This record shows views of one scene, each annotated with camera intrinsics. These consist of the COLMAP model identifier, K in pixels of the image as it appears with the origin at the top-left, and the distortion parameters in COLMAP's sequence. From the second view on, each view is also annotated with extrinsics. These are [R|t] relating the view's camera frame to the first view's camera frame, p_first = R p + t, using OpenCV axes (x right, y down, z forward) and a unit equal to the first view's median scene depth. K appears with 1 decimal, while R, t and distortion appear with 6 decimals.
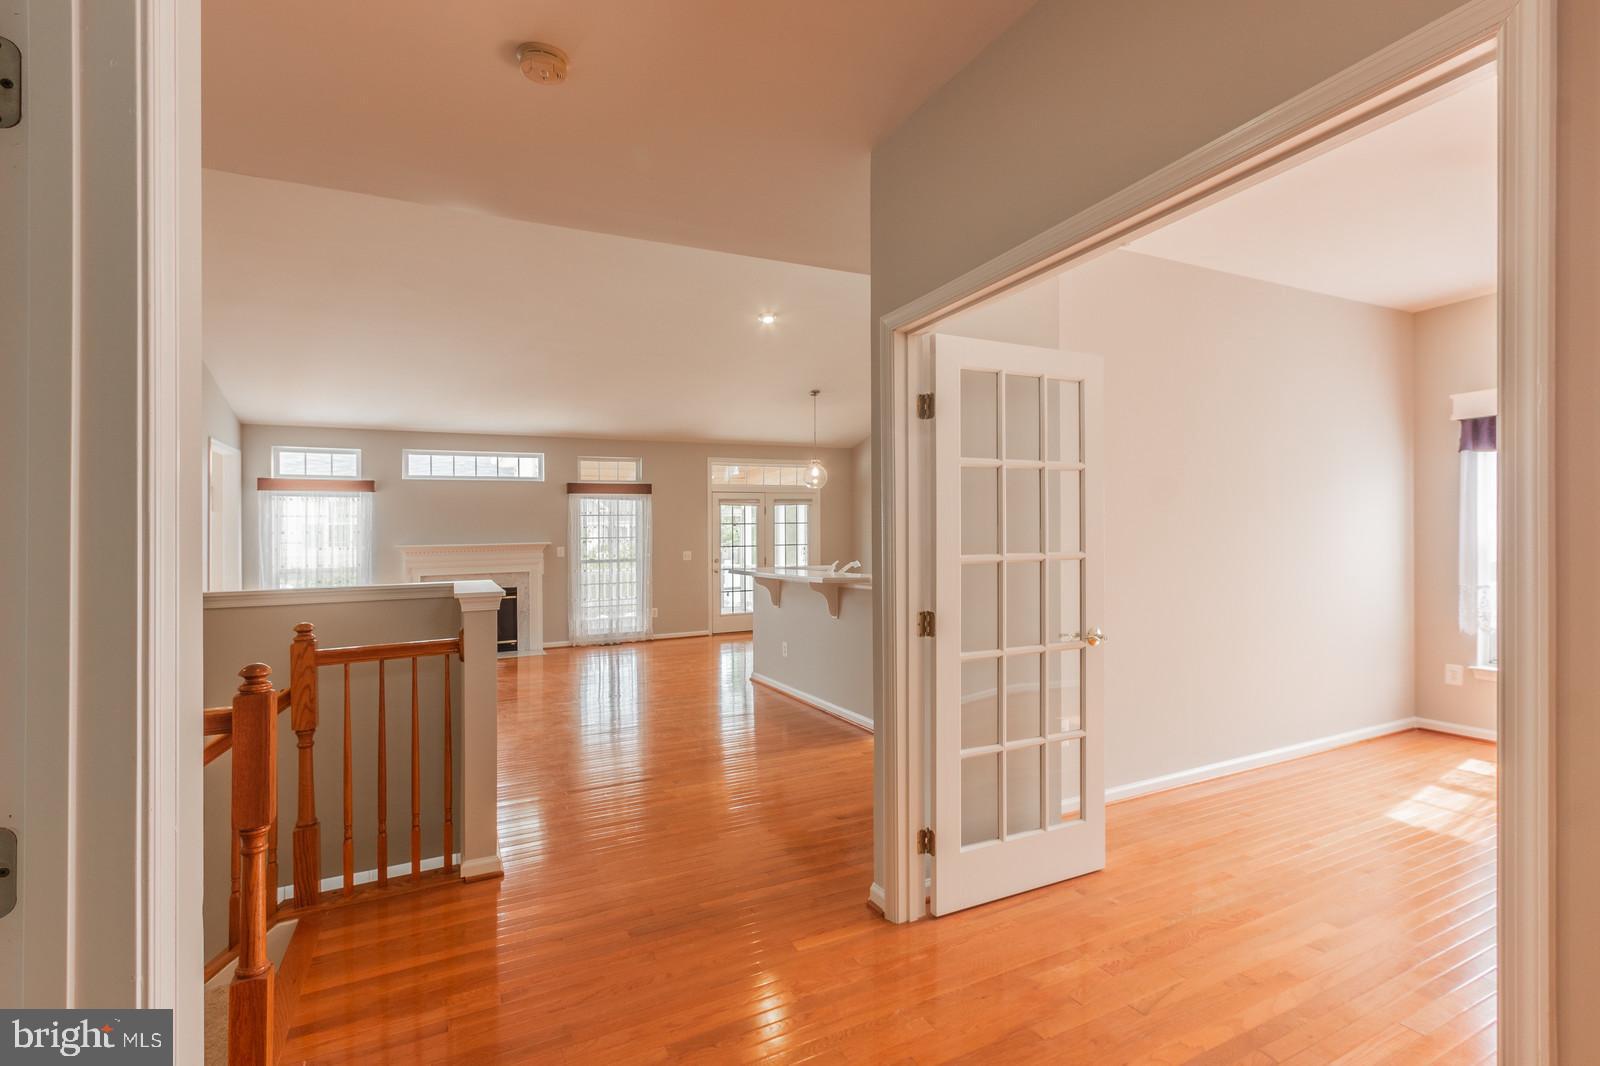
lens RADIAL K [[734.9, 0, 806.9], [0, 734.9, 513.6], [0, 0, 1]] dist [0.002944, 0.000005]
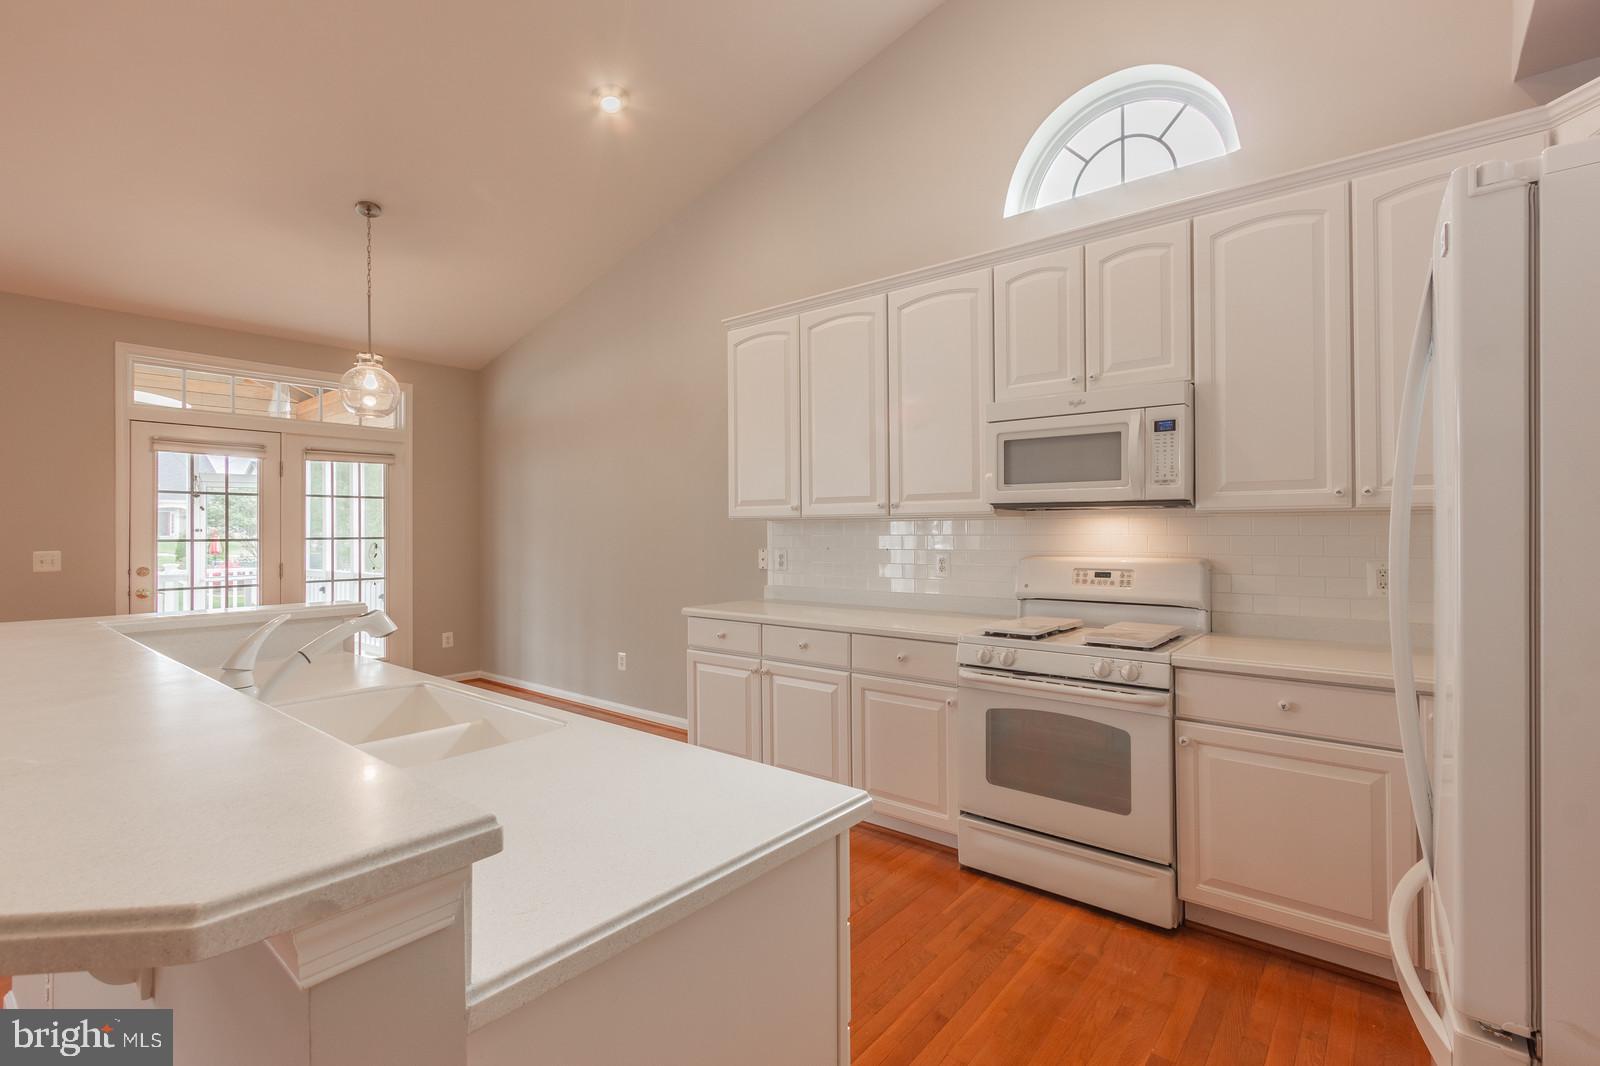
lens RADIAL K [[734.1, 0, 806.5], [0, 734.1, 523.4], [0, 0, 1]] dist [0.008055, -0.000314]
pose [[0.903735, 0.020976, 0.427579, 0.059205], [-0.030916, 0.999389, 0.016317, 0.015689], [-0.426975, -0.027965, 0.903831, 0.458658]]
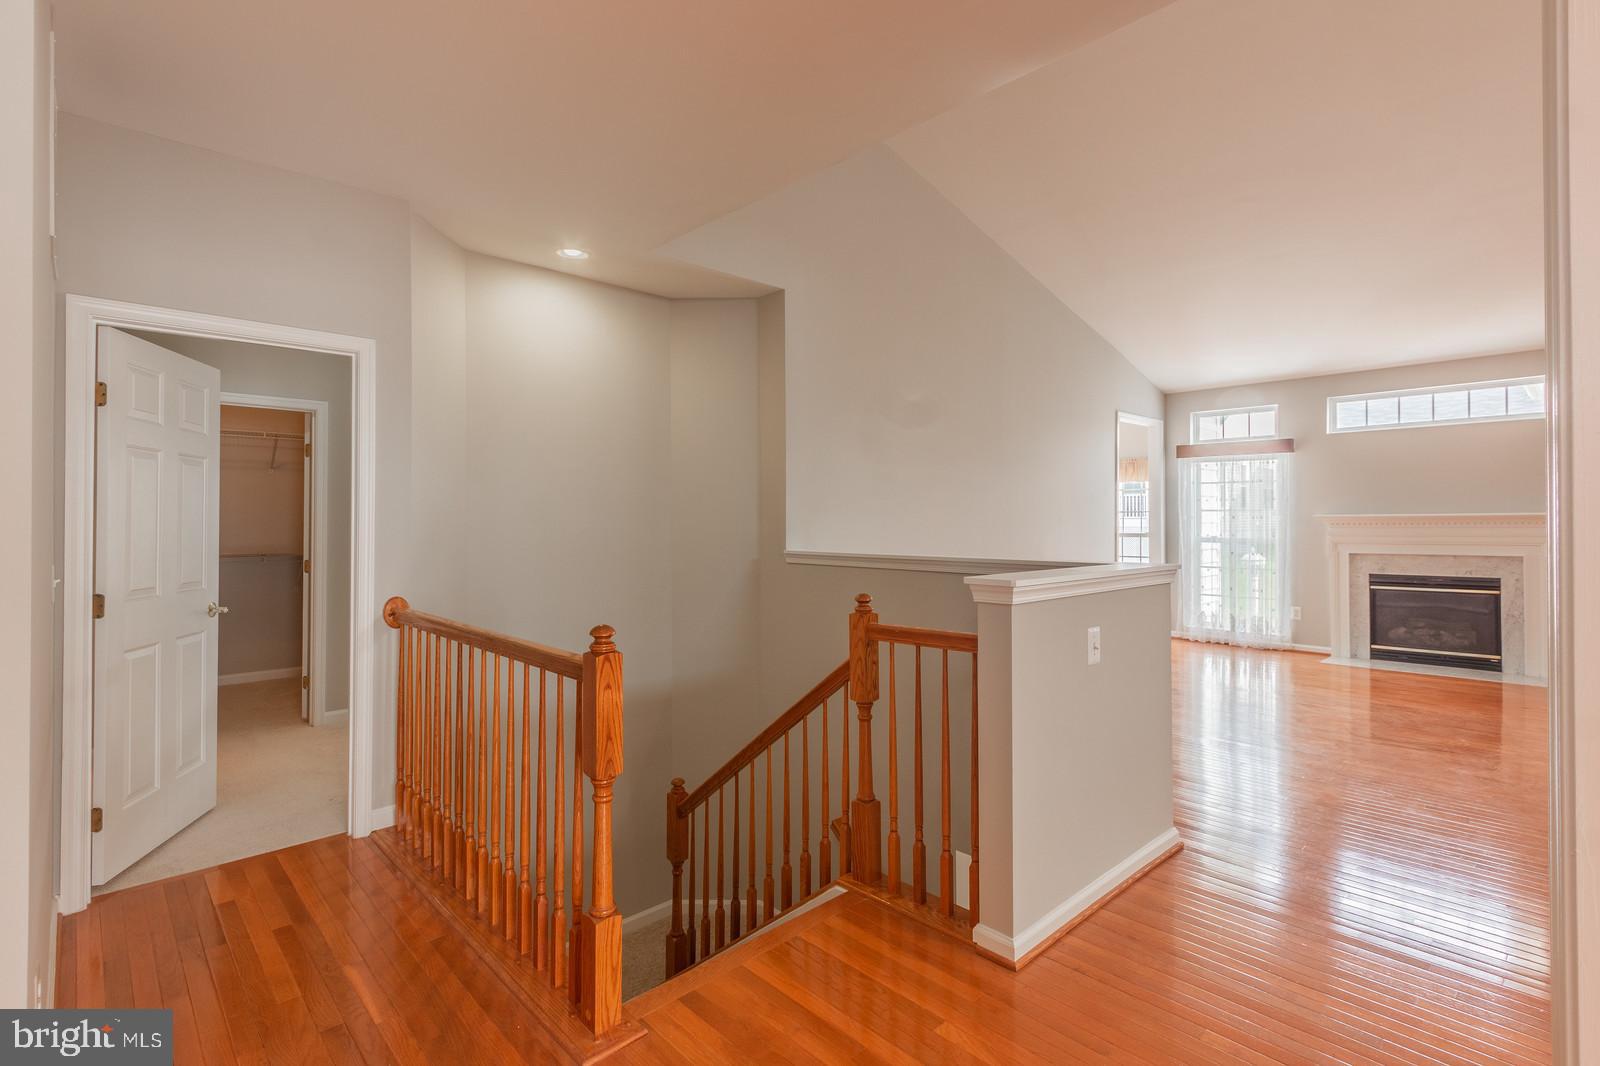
lens RADIAL K [[765.2, 0, 828.0], [0, 765.2, 513.7], [0, 0, 1]] dist [0.002422, 0.000112]
pose [[0.319660, 0.009925, -0.947480, 0.076129], [0.030690, 0.999312, 0.020822, 0.006557], [0.947035, -0.035734, 0.319136, 0.190495]]
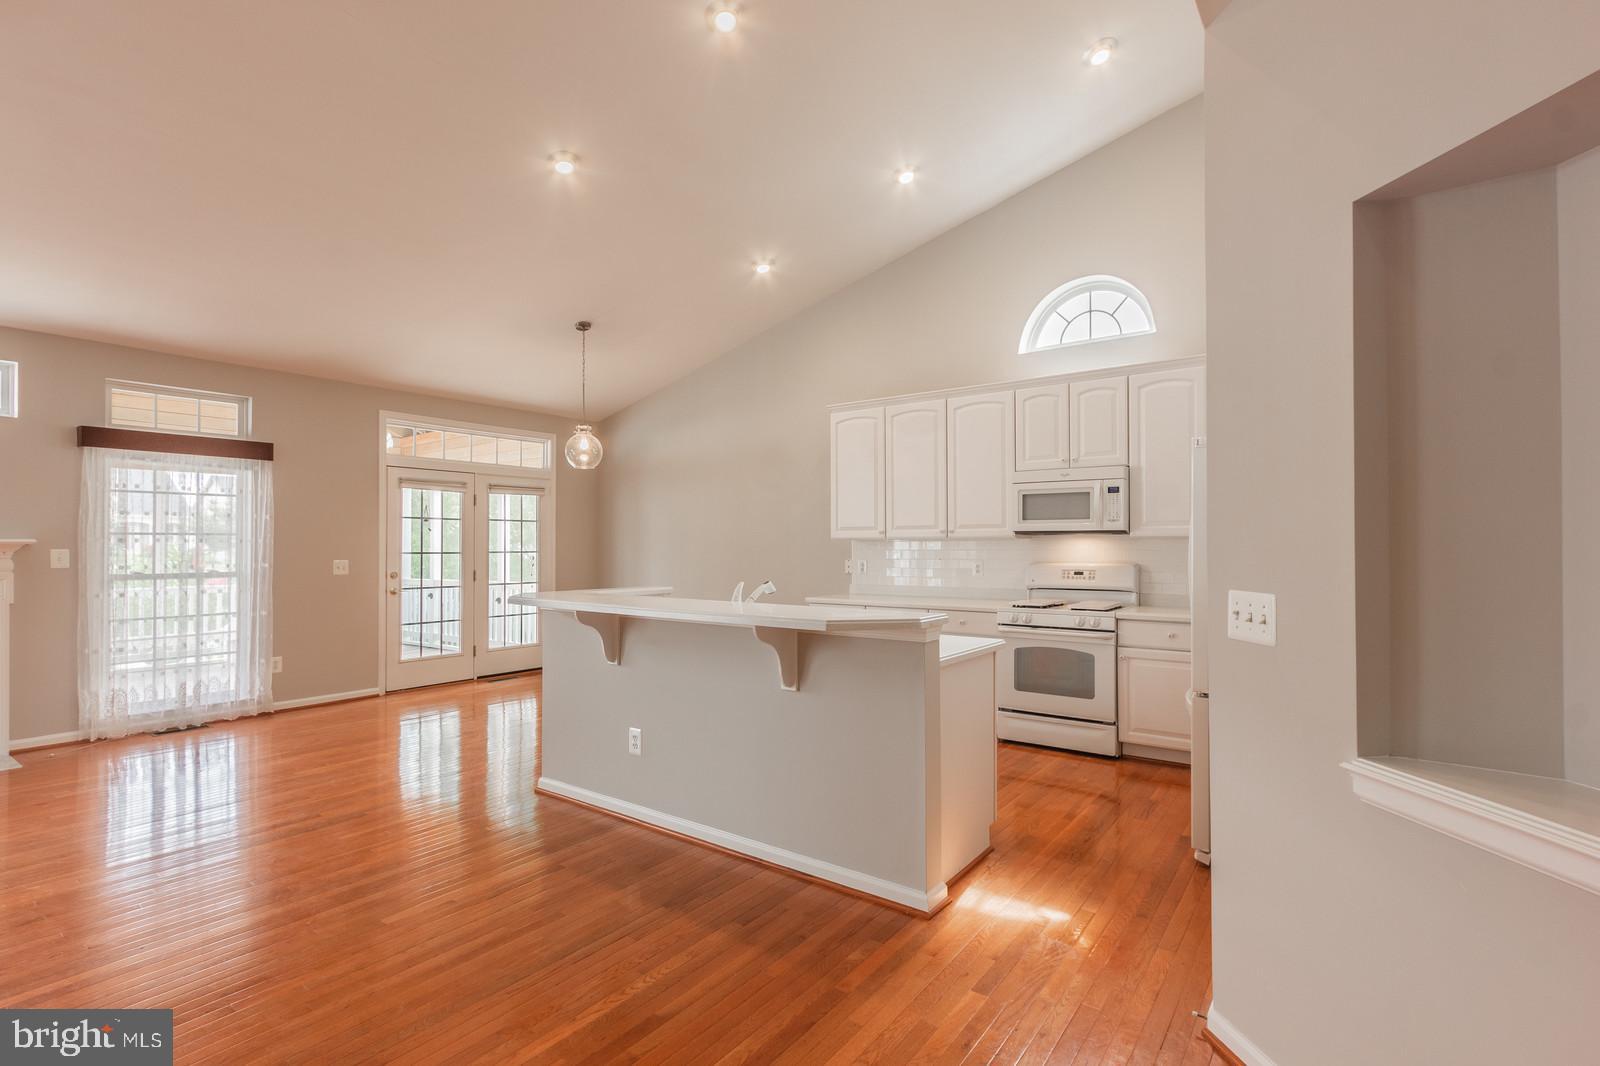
lens RADIAL K [[743.0, 0, 808.4], [0, 743.0, 538.7], [0, 0, 1]] dist [0.005186, -0.000193]
pose [[0.881918, 0.025222, 0.470728, -0.122610], [-0.035002, 0.999315, 0.012032, 0.014012], [-0.470102, -0.027088, 0.882197, 0.301803]]
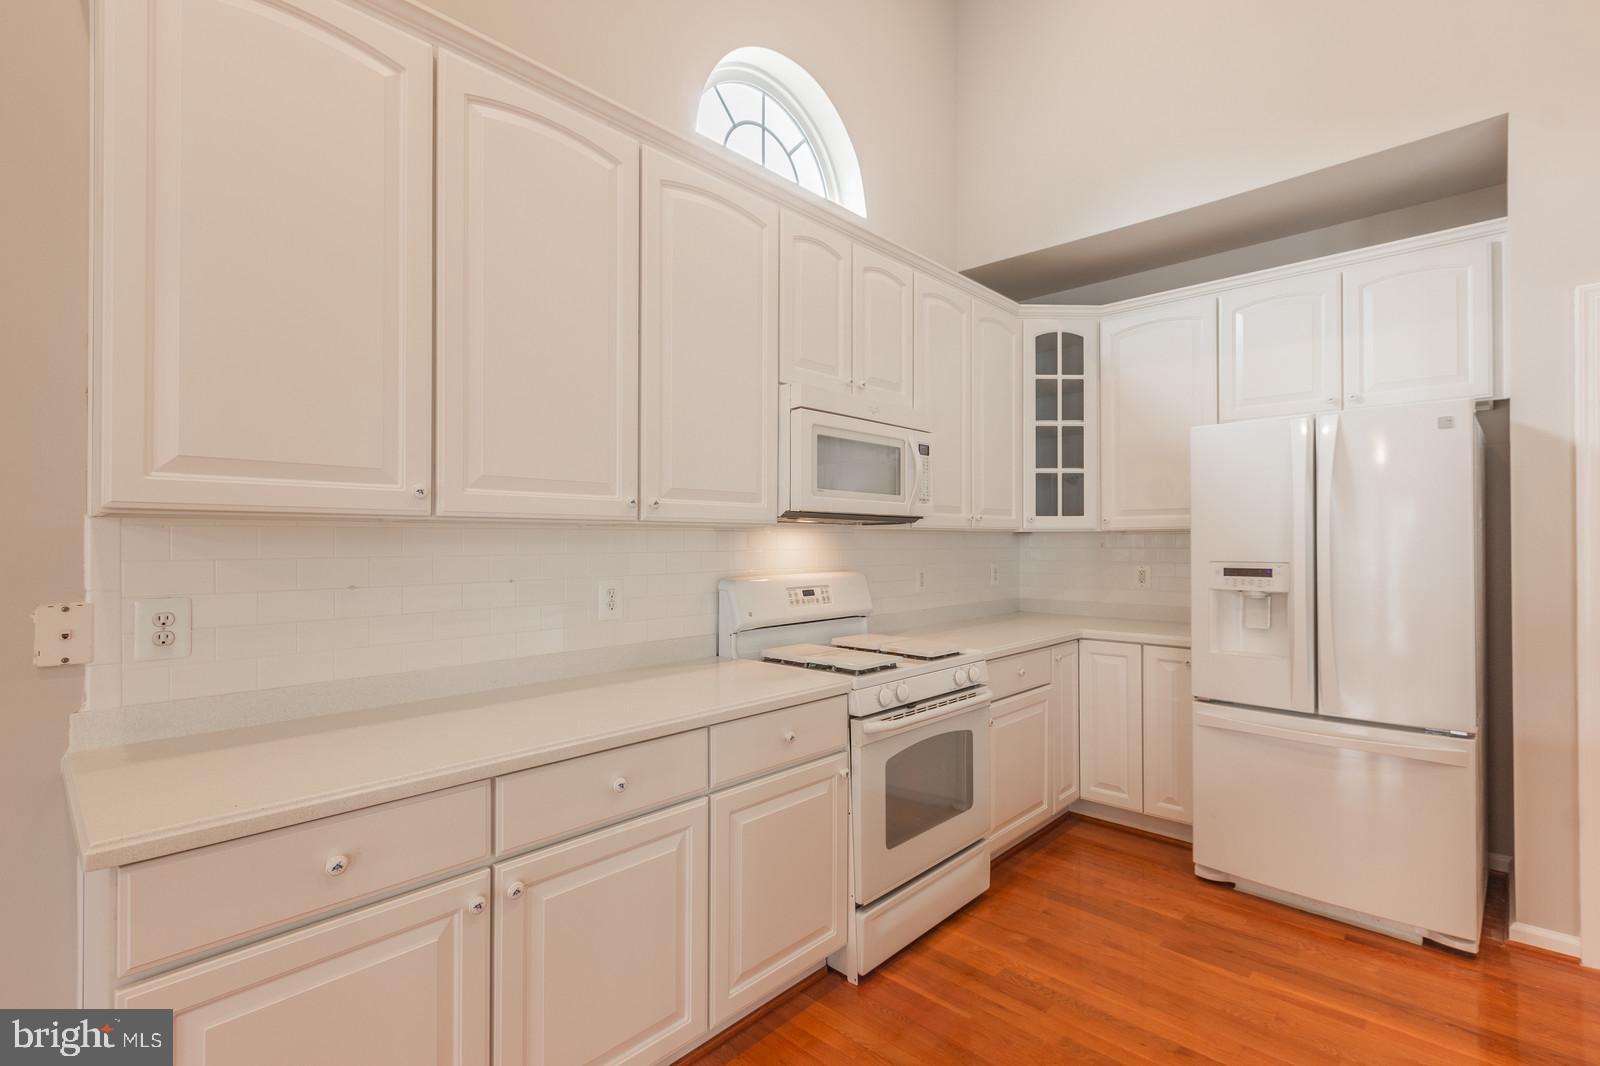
lens RADIAL K [[735.1, 0, 815.8], [0, 735.1, 538.0], [0, 0, 1]] dist [-0.001864, 0.000154]
pose [[-0.374774, 0.029952, 0.926632, 0.034171], [-0.022467, 0.998891, -0.041374, 0.029247], [-0.926844, -0.036325, -0.373686, 0.800214]]
